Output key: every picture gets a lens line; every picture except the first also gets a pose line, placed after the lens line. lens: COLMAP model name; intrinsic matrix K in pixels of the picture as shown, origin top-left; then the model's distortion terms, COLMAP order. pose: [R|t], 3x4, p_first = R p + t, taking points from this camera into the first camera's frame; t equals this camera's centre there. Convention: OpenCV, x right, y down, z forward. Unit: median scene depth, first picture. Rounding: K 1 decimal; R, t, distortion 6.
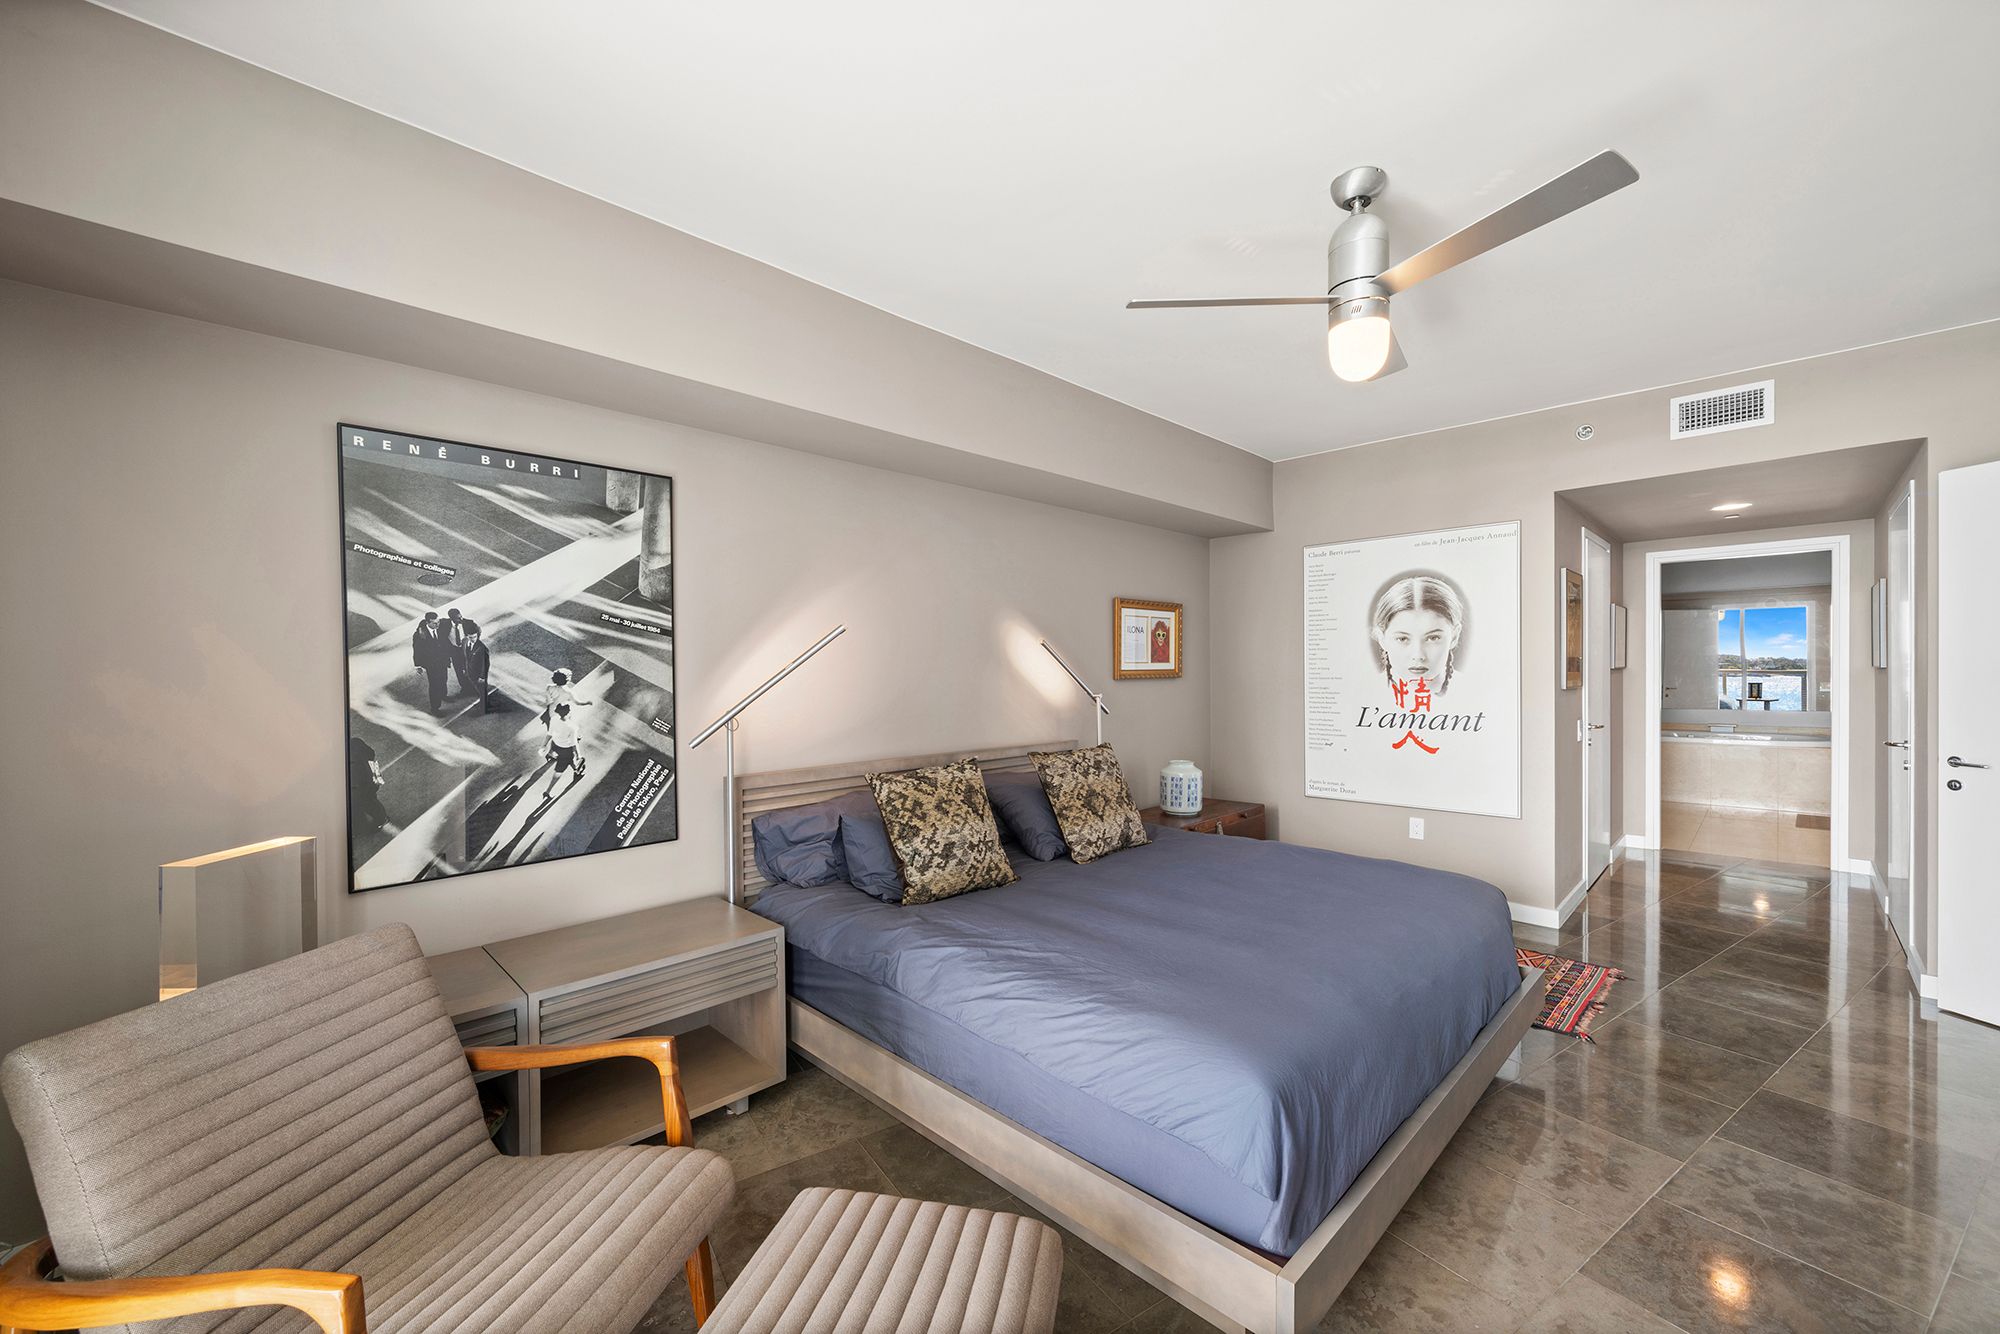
lens RADIAL K [[792.9, 0, 989.7], [0, 792.9, 684.6], [0, 0, 1]] dist [-0.000404, -0.000111]
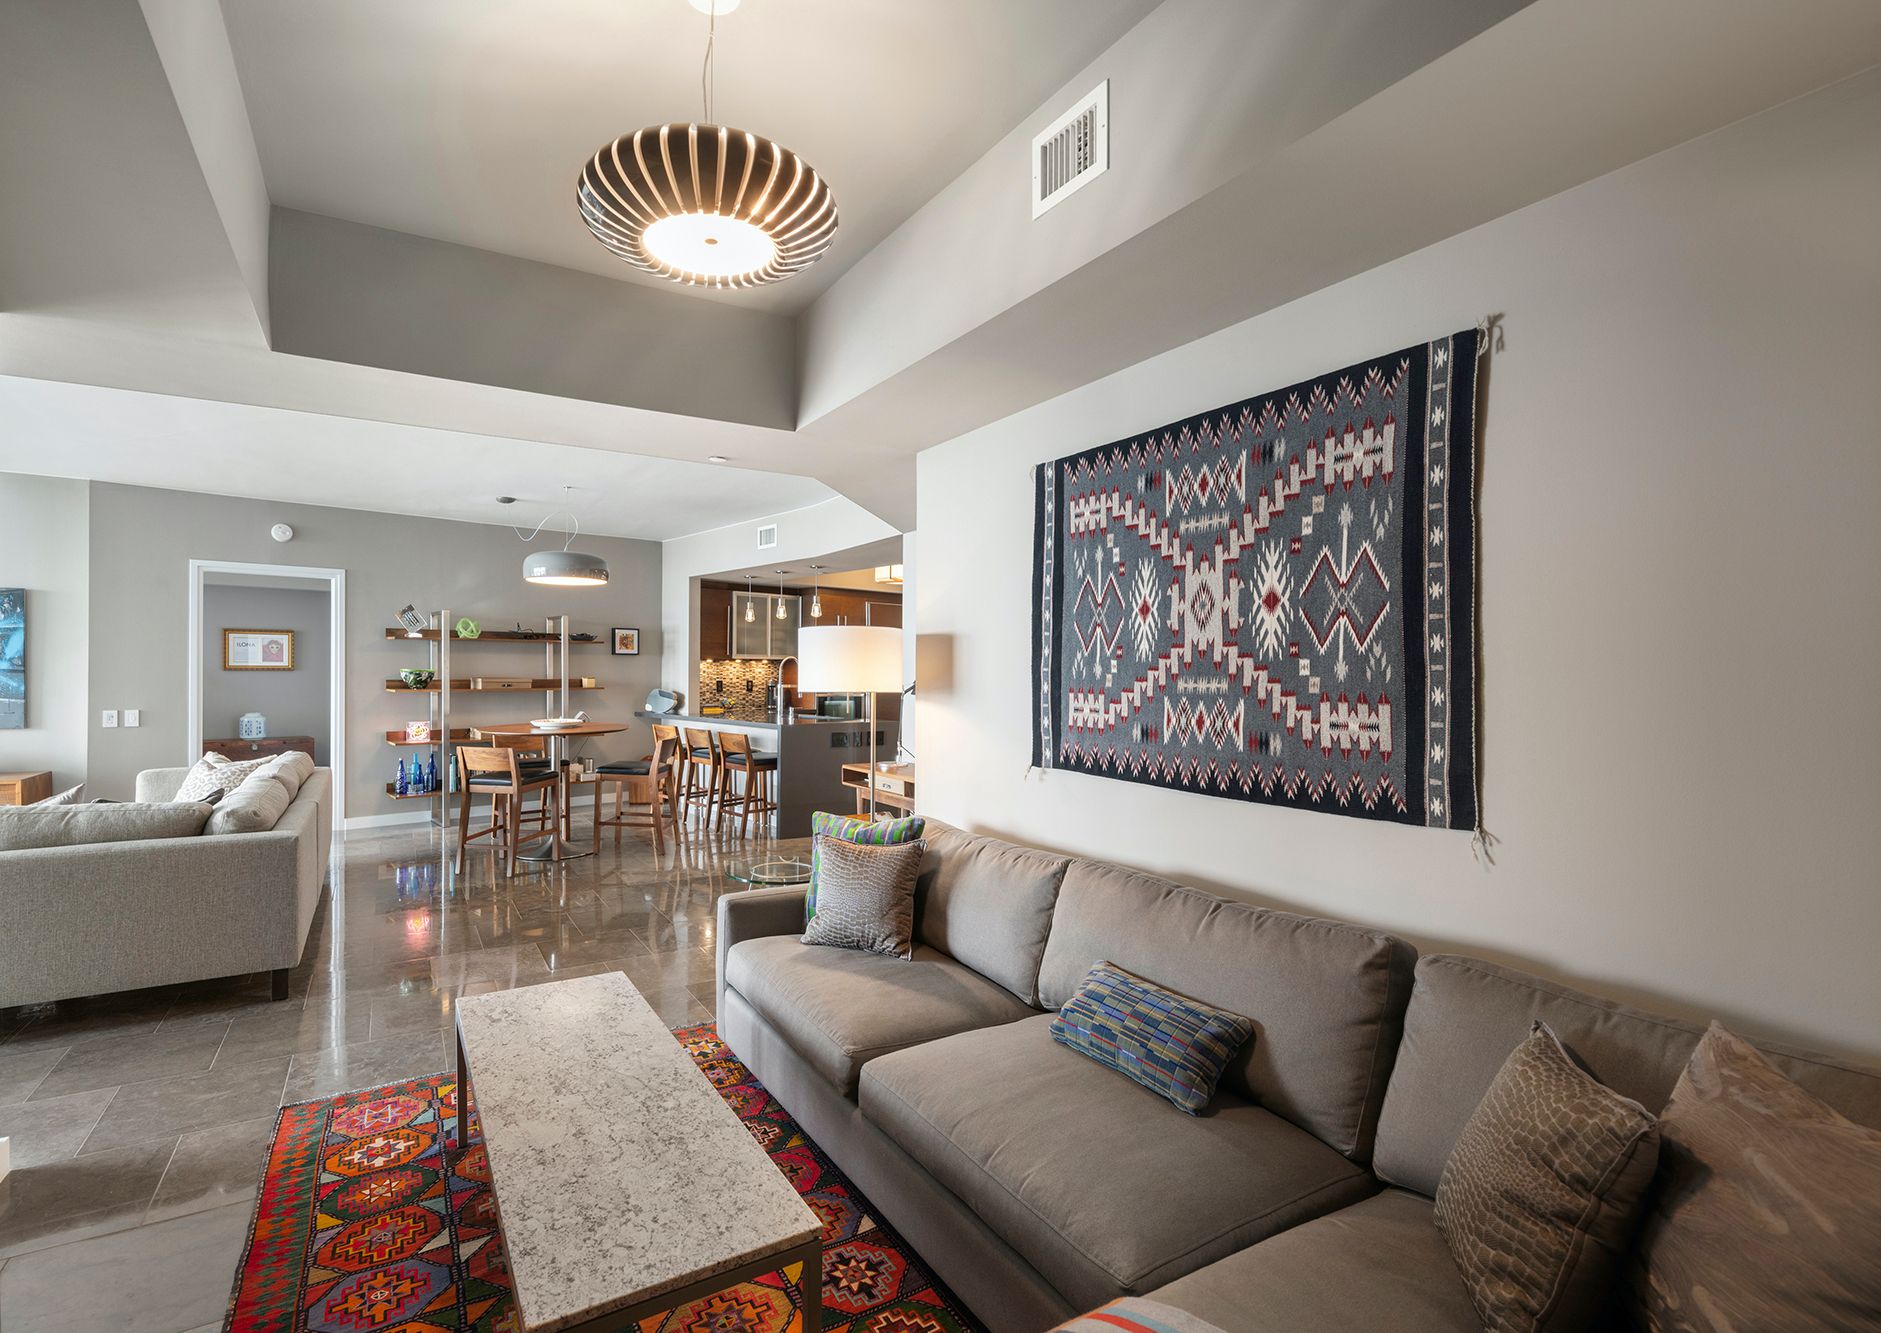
lens RADIAL K [[854.3, 0, 868.5], [0, 854.3, 674.3], [0, 0, 1]] dist [-0.003200, -0.000245]
pose [[0.996818, 0.018169, -0.077619, 2.173441], [-0.018880, 0.999786, -0.008433, -0.010345], [0.077449, 0.009871, 0.996947, -1.104270]]
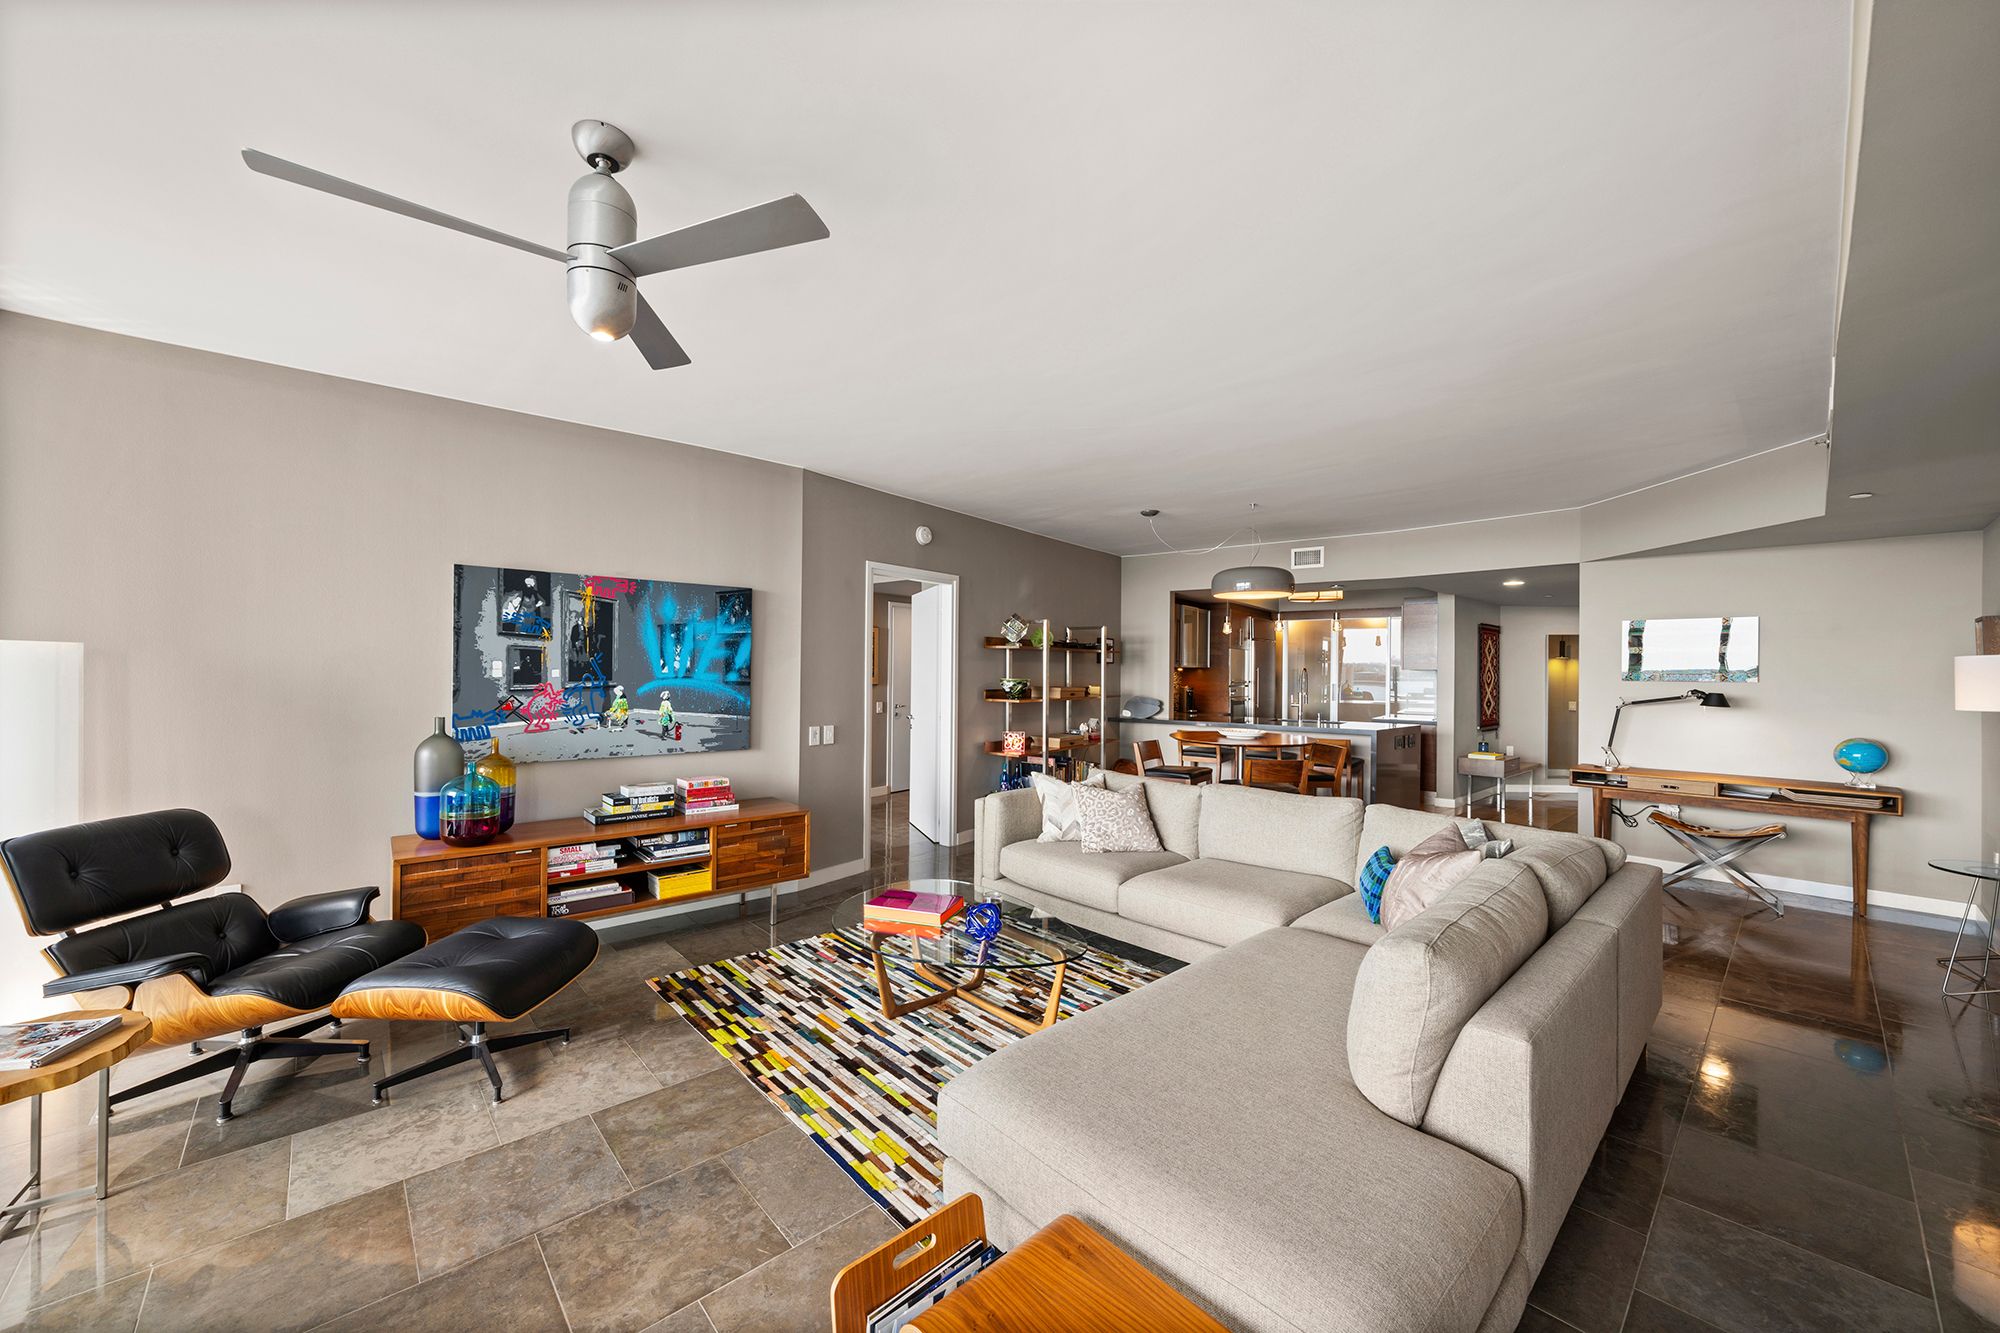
lens RADIAL K [[741.3, 0, 989.1], [0, 741.3, 671.3], [0, 0, 1]] dist [-0.002211, 0.000139]
pose [[0.989474, 0.021596, 0.143089, 0.836084], [-0.019533, 0.999684, -0.015807, -0.008174], [-0.143386, 0.012845, 0.989584, -0.911479]]
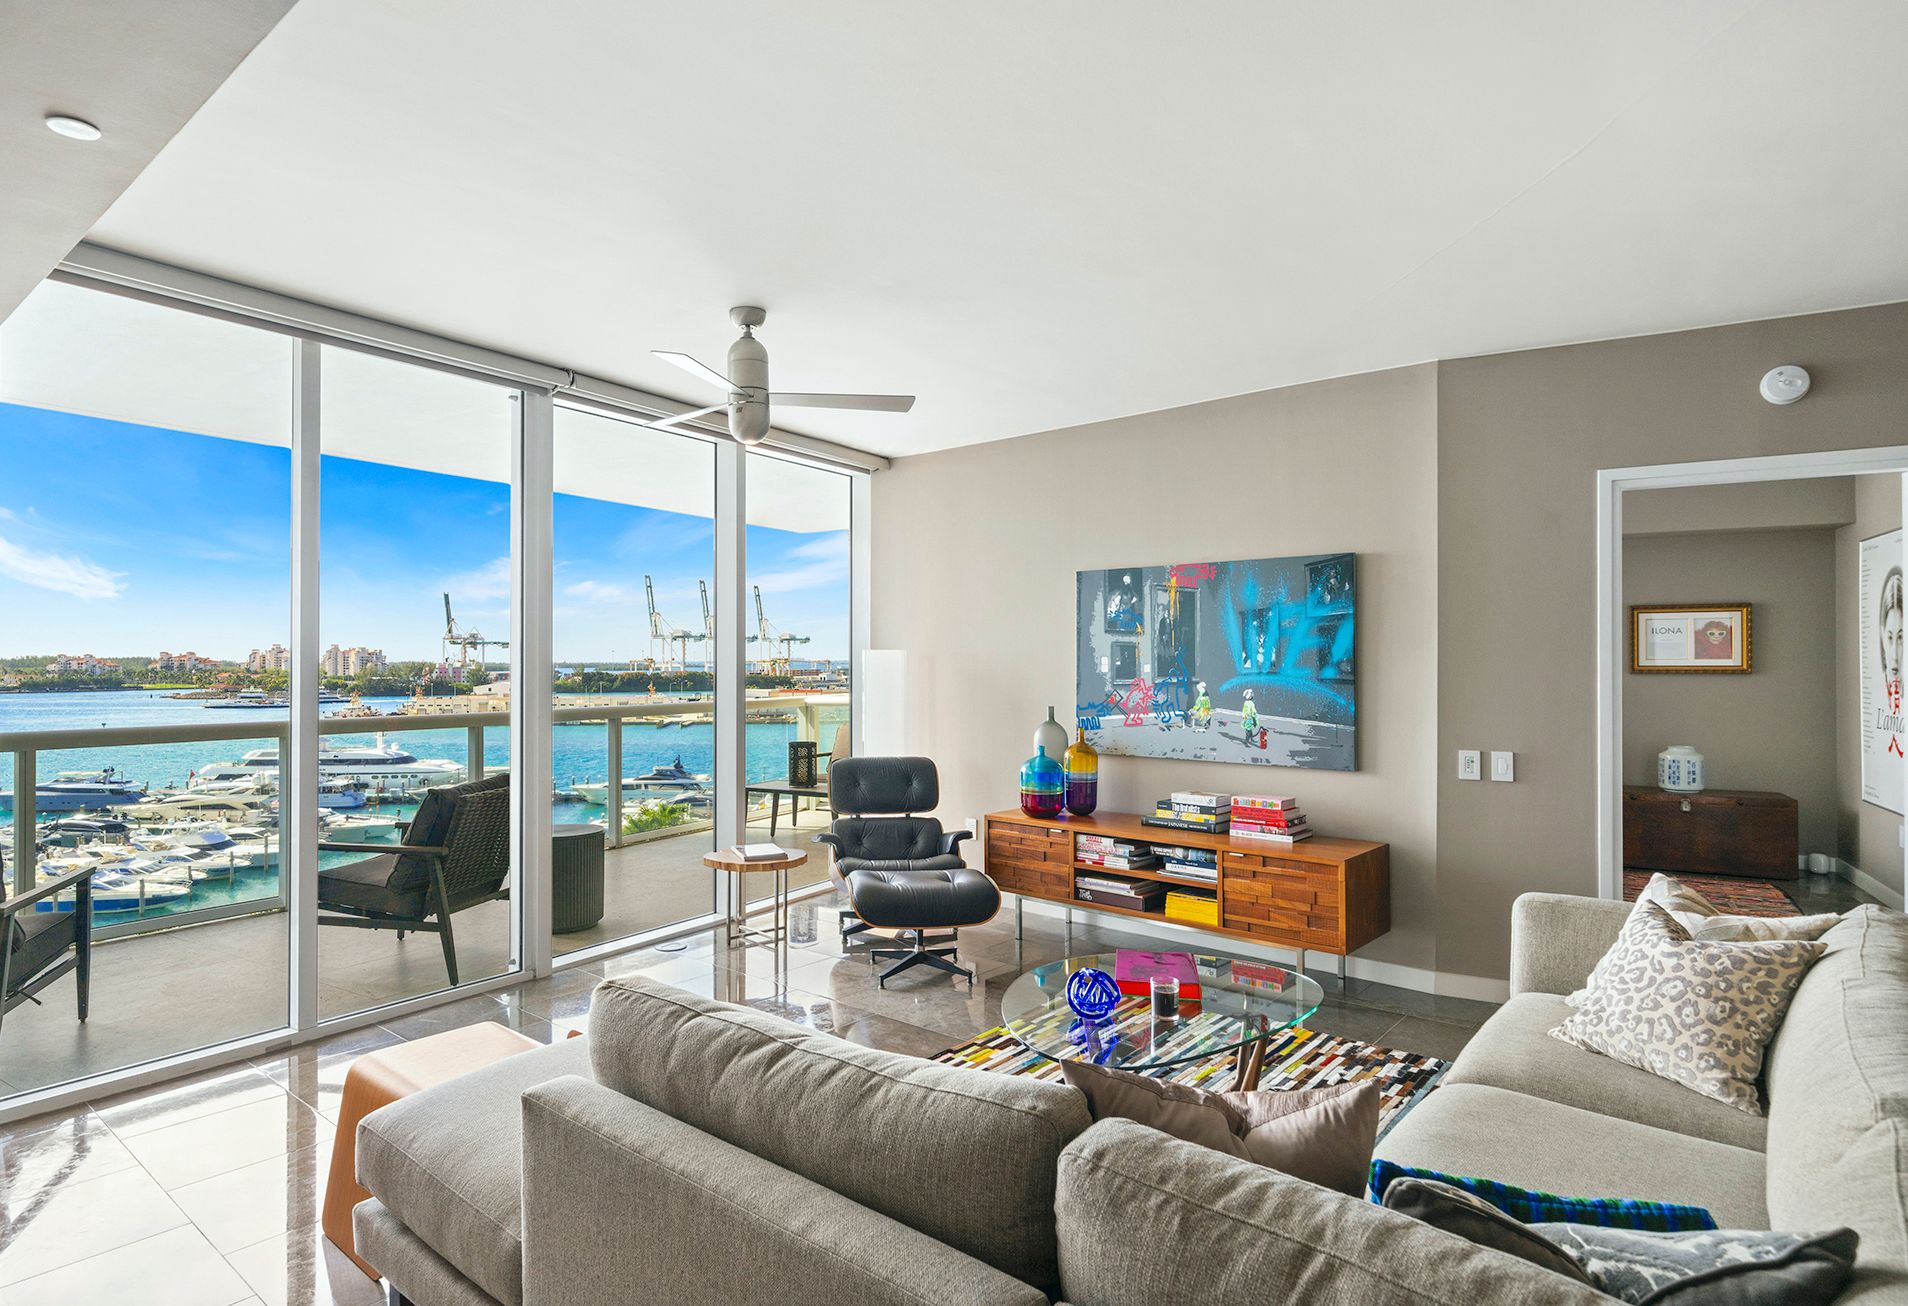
lens RADIAL K [[1055.2, 0, 897.1], [0, 1055.2, 654.9], [0, 0, 1]] dist [-0.000846, 0.000807]
pose [[0.259624, 0.007128, -0.965684, 1.614944], [-0.015476, 0.999875, 0.003220, -0.025839], [0.965586, 0.014109, 0.259702, -0.556958]]
